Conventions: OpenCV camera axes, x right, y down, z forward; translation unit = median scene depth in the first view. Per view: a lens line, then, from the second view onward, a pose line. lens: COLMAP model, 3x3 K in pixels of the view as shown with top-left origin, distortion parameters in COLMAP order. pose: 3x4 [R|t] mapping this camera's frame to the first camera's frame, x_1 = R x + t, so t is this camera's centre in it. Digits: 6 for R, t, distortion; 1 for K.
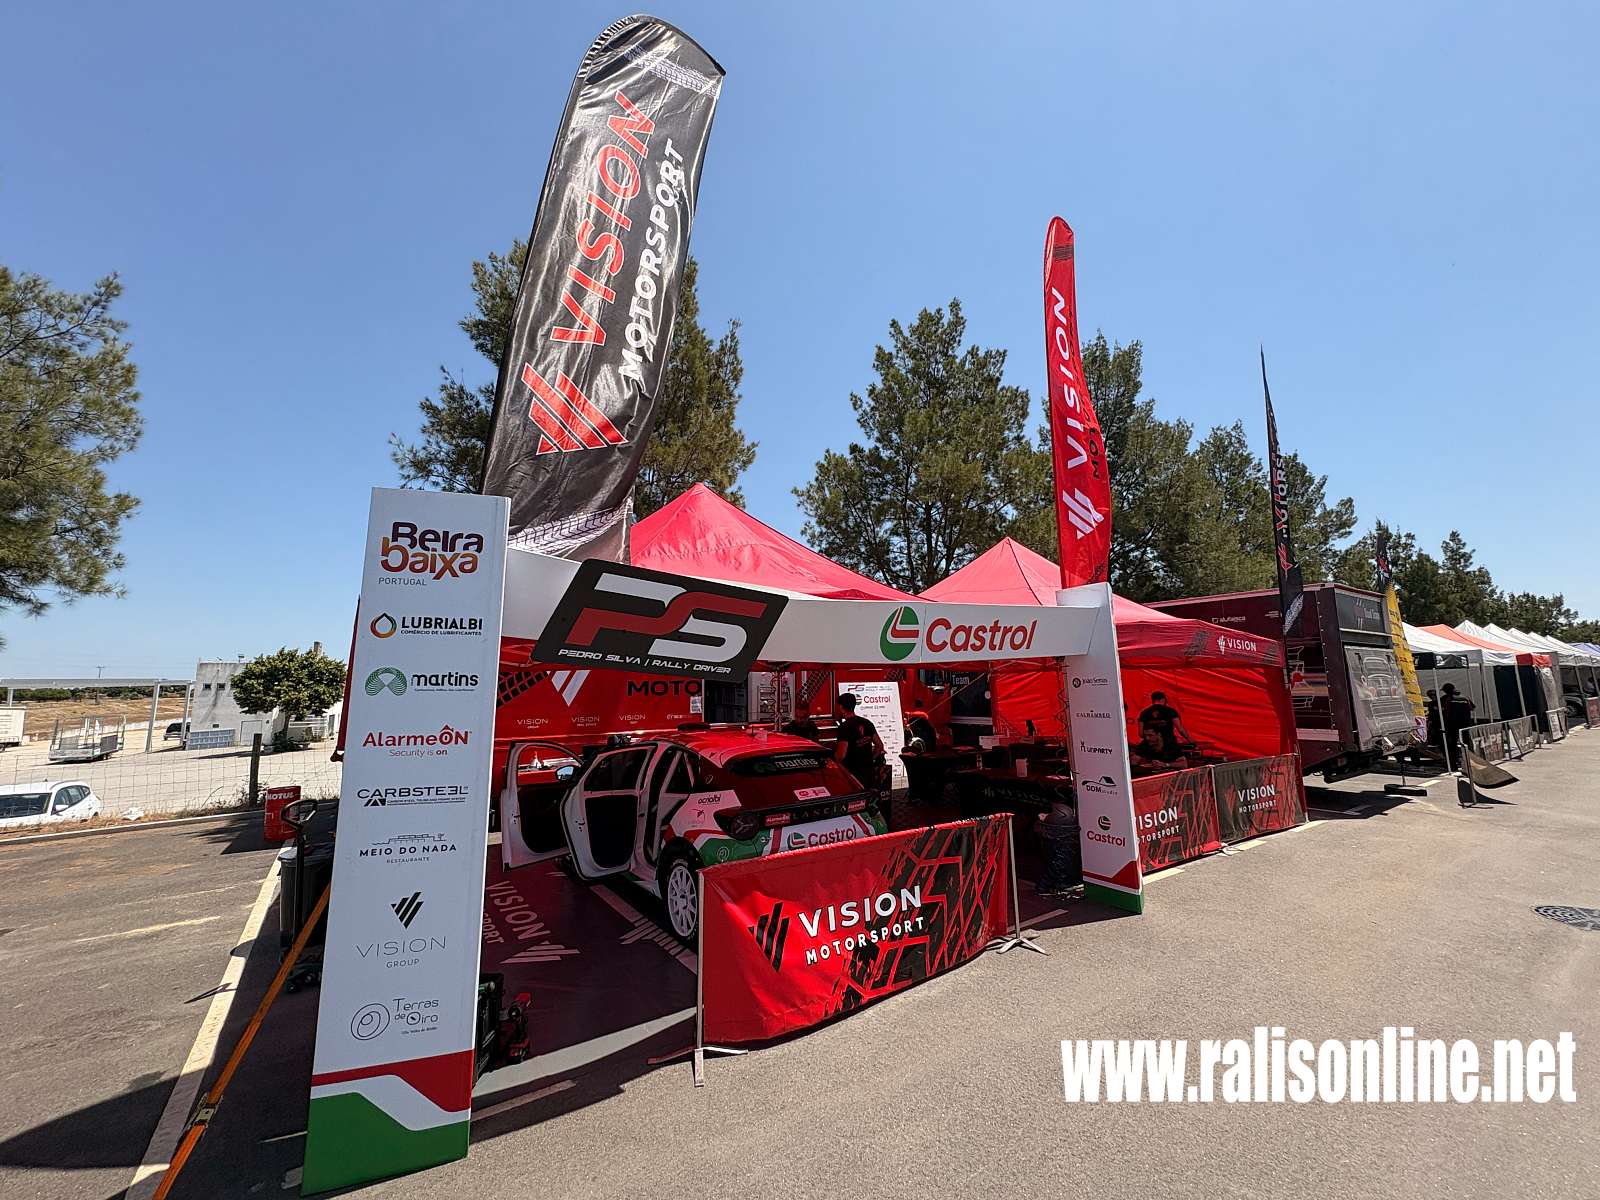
lens RADIAL K [[636.8, 0, 800.0], [0, 636.8, 600.0], [0, 0, 1]] dist [0.000423, 0.000288]
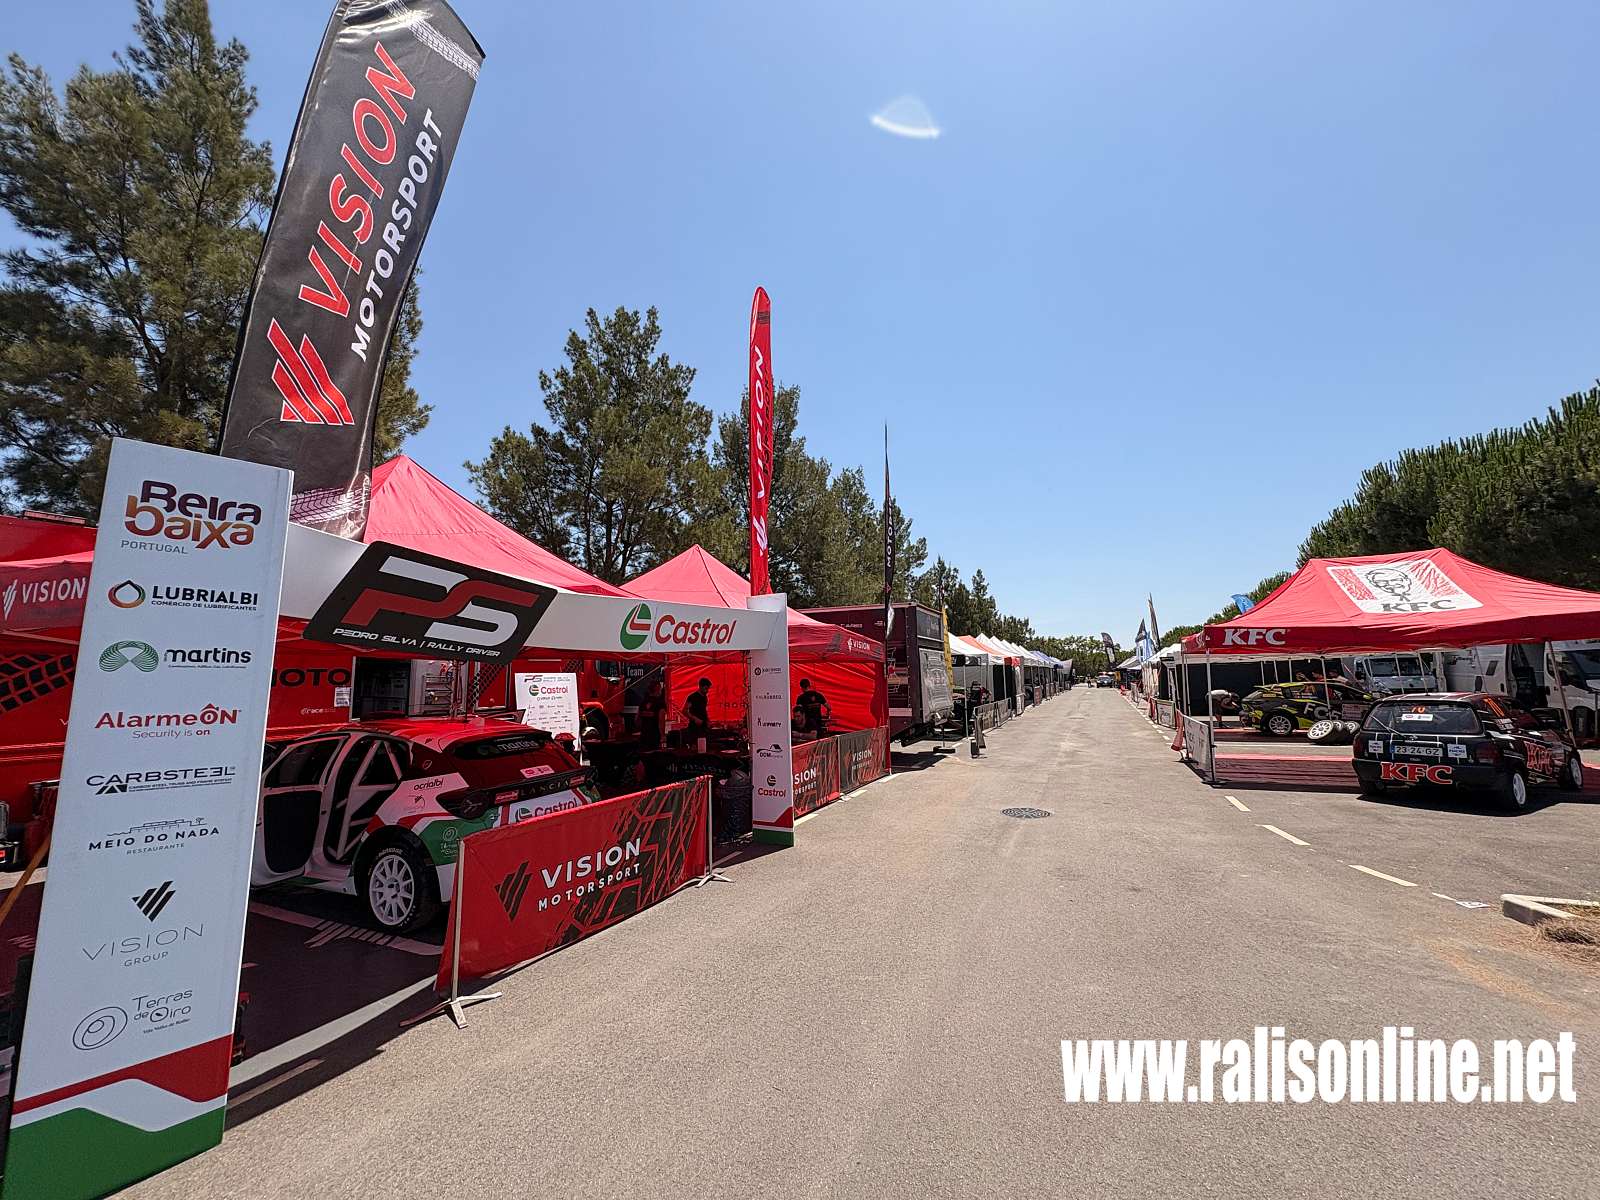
lens RADIAL K [[643.5, 0, 800.0], [0, 643.5, 600.0], [0, 0, 1]] dist [0.002141, -0.000096]
pose [[0.859813, 0.063947, 0.506589, -0.152936], [-0.068799, 0.997589, -0.009156, -0.004484], [-0.505953, -0.026981, 0.862139, -0.136545]]
